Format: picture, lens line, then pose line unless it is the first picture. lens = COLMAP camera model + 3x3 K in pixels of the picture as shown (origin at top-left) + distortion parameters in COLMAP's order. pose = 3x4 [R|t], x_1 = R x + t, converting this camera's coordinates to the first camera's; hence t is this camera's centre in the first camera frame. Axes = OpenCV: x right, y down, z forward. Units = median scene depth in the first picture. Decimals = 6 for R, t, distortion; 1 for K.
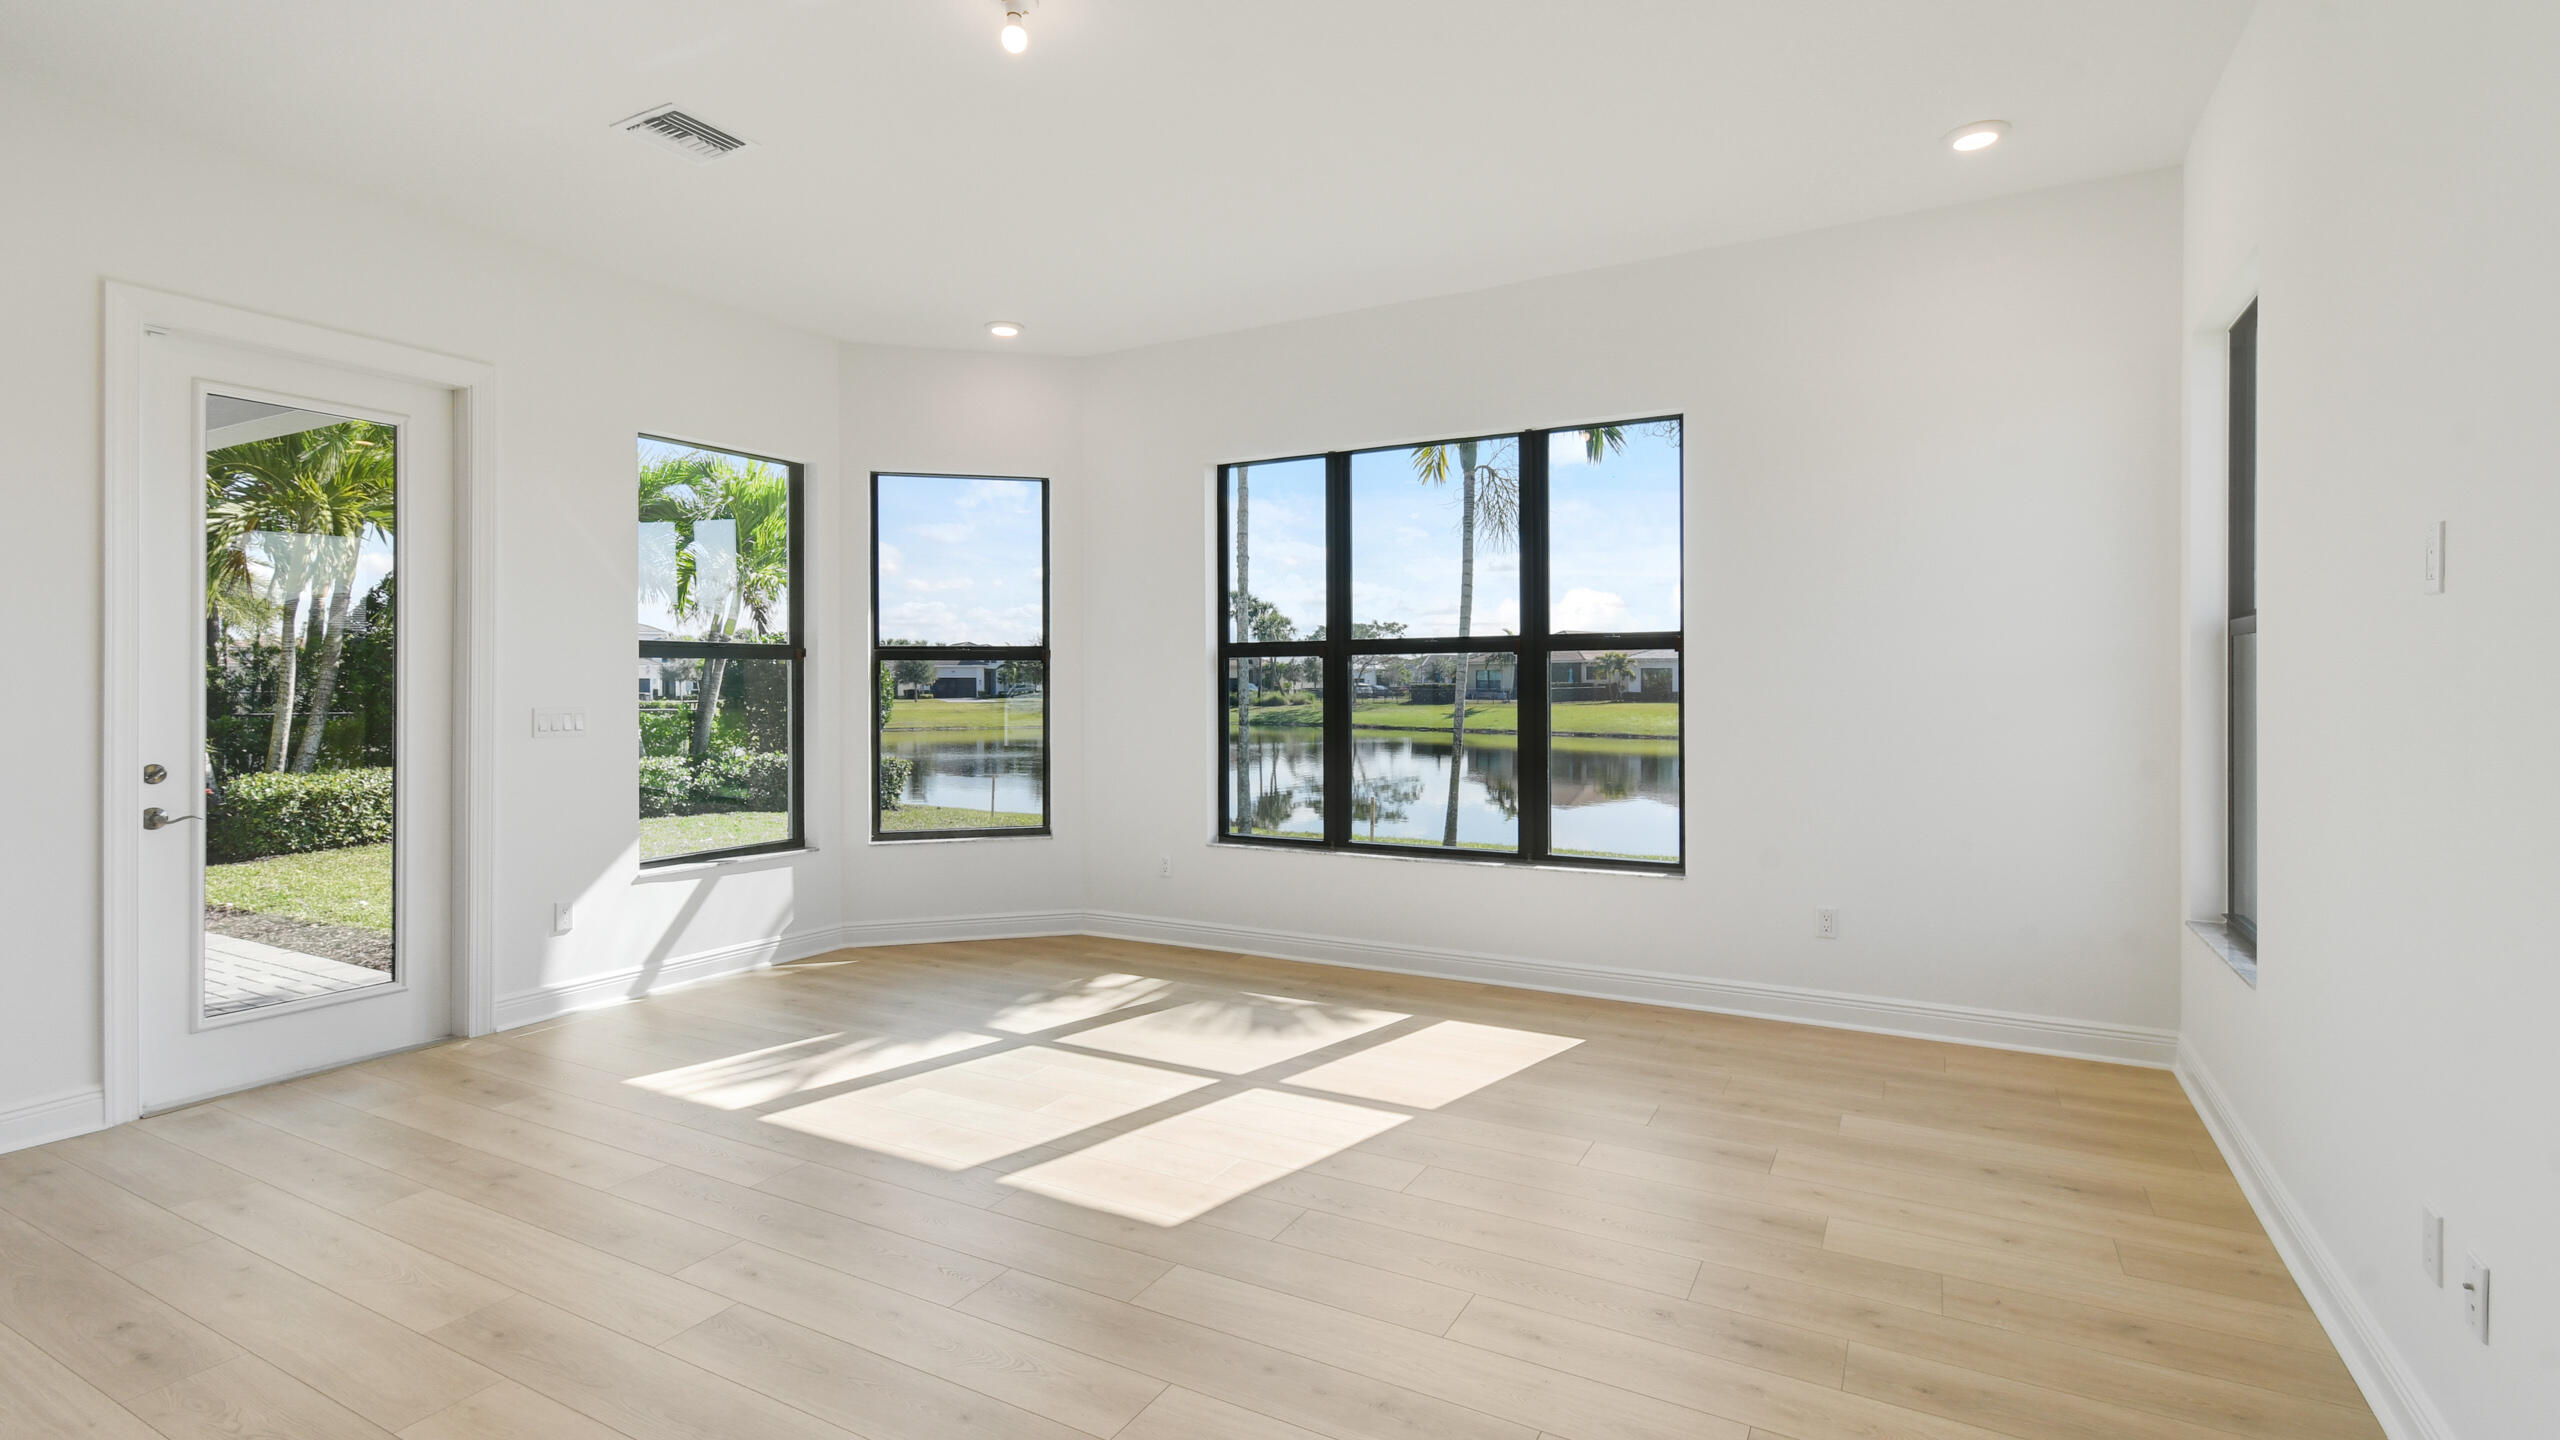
lens RADIAL K [[1198.4, 0, 1295.0], [0, 1198.4, 680.5], [0, 0, 1]] dist [0.004323, 0.000324]
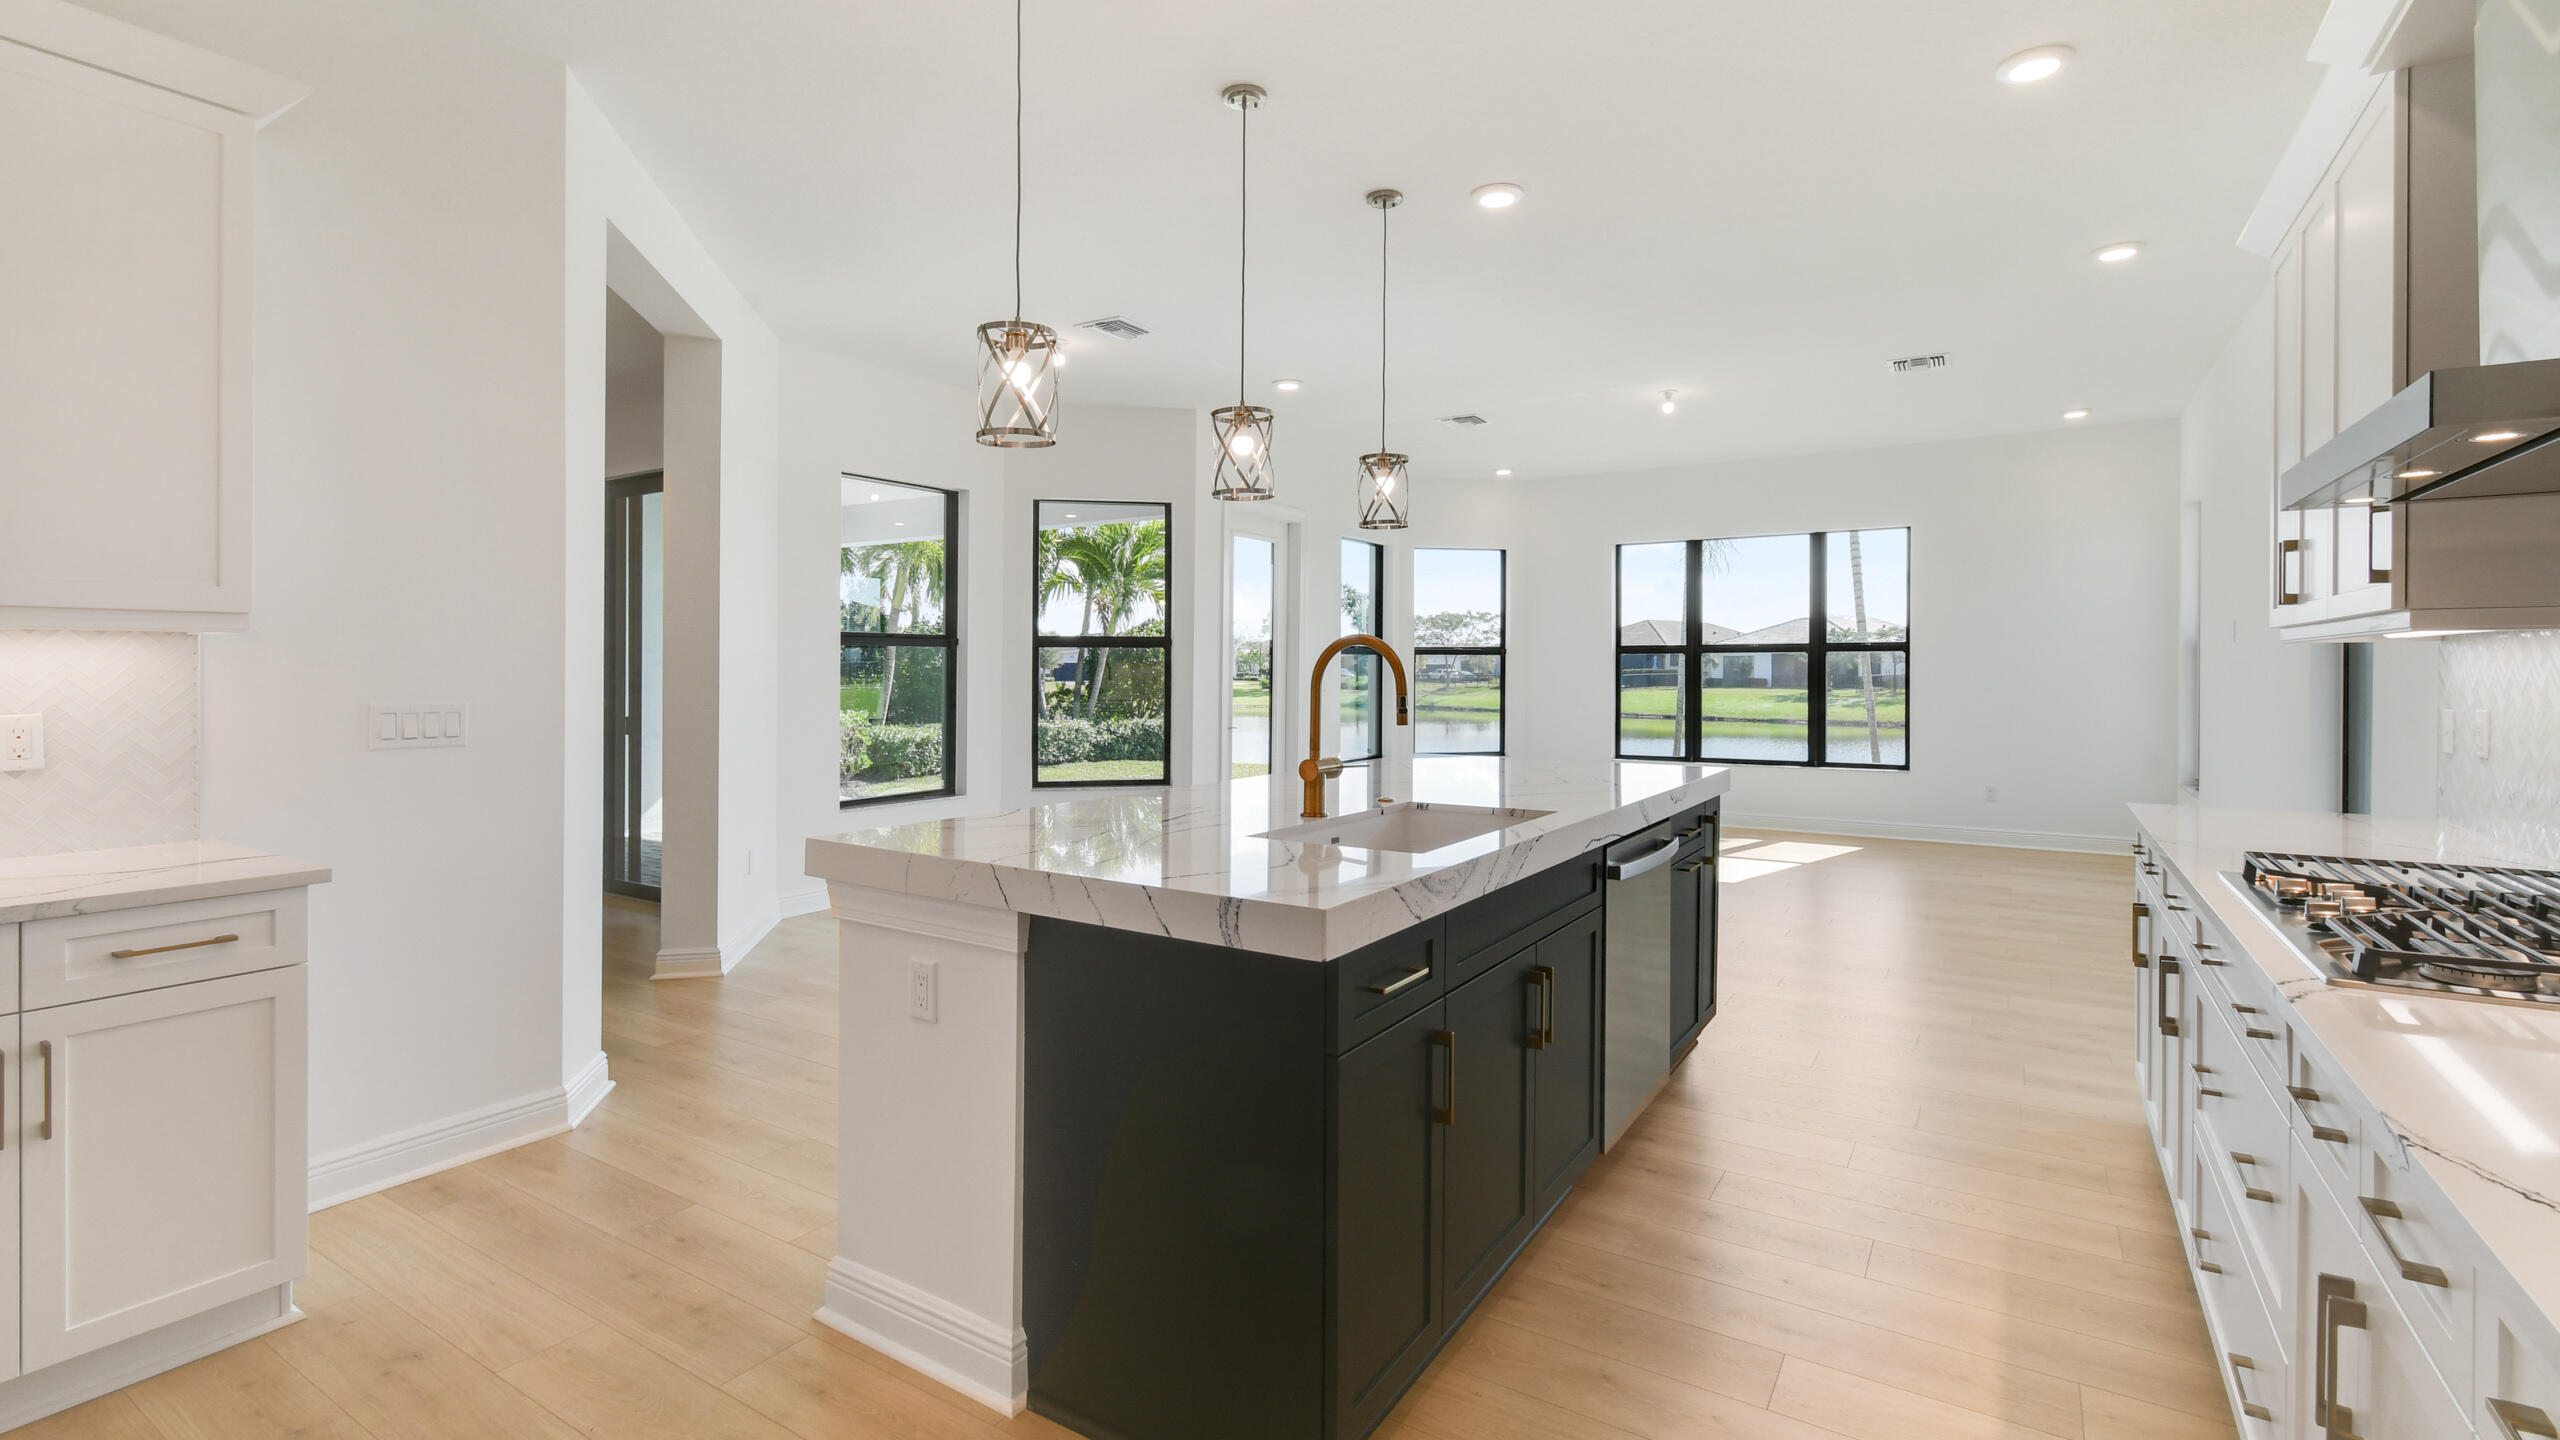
lens RADIAL K [[1146.3, 0, 1279.0], [0, 1146.3, 676.4], [0, 0, 1]] dist [0.002413, 0.001339]
pose [[0.997371, 0.004818, -0.072306, -0.500484], [-0.004215, 0.999955, 0.008489, 0.000614], [0.072343, -0.008162, 0.997346, -0.821162]]
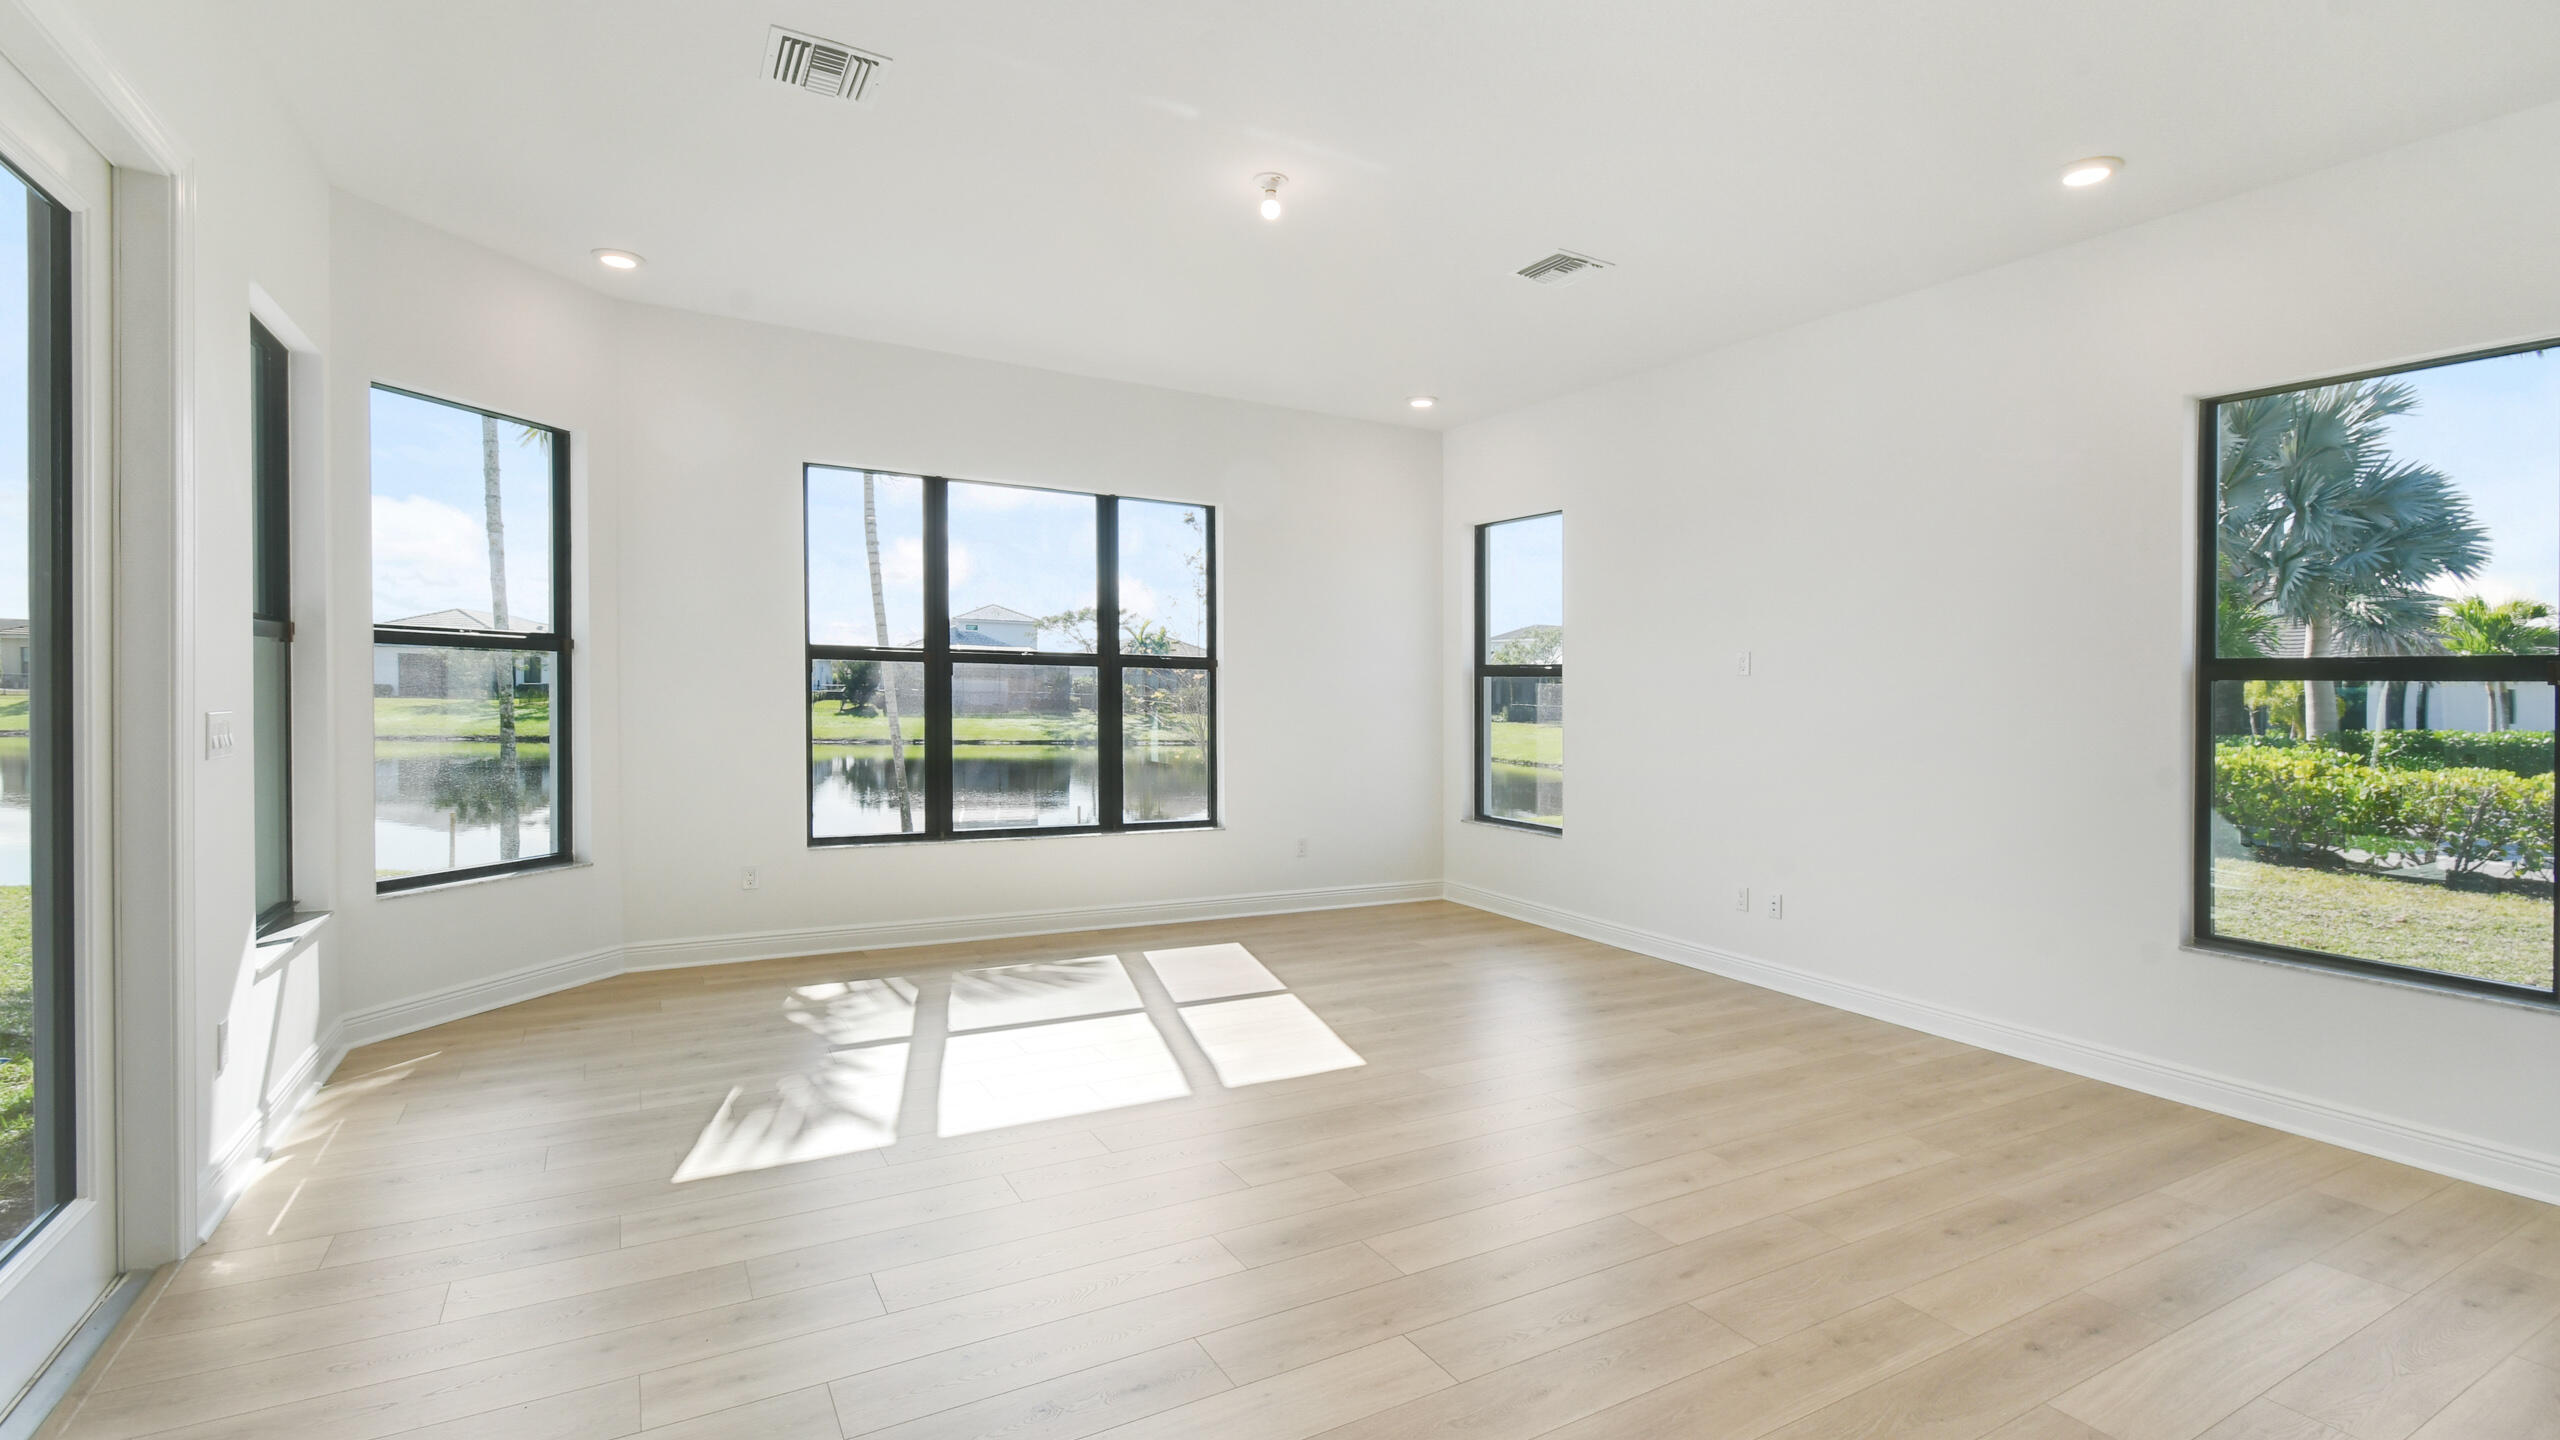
lens RADIAL K [[1146.3, 0, 1274.2], [0, 1146.3, 703.9], [0, 0, 1]] dist [0.002413, 0.001339]
pose [[0.522695, 0.000756, 0.852519, -0.760866], [-0.020503, 0.999722, 0.011684, -0.004118], [-0.852273, -0.023587, 0.522565, 0.193033]]
